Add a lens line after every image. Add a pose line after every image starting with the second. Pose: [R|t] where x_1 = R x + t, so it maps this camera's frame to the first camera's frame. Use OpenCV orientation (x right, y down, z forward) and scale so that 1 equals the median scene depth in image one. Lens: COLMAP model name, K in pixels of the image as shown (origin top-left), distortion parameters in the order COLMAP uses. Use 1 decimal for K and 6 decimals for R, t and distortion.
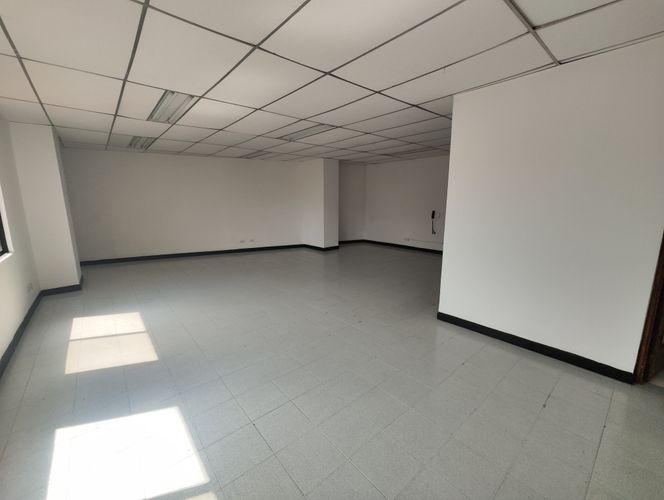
lens RADIAL K [[276.7, 0, 332.0], [0, 276.7, 250.0], [0, 0, 1]] dist [-0.001194, 0.000127]
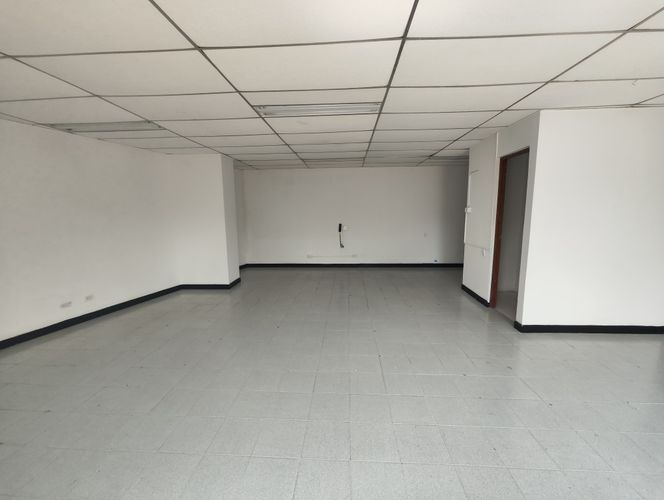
lens RADIAL K [[276.7, 0, 332.0], [0, 276.7, 250.0], [0, 0, 1]] dist [-0.001194, 0.000127]
pose [[0.690496, -0.107242, 0.715343, -0.614779], [0.139300, 0.990152, 0.013979, -0.120213], [-0.709797, 0.089994, 0.698634, 0.620840]]
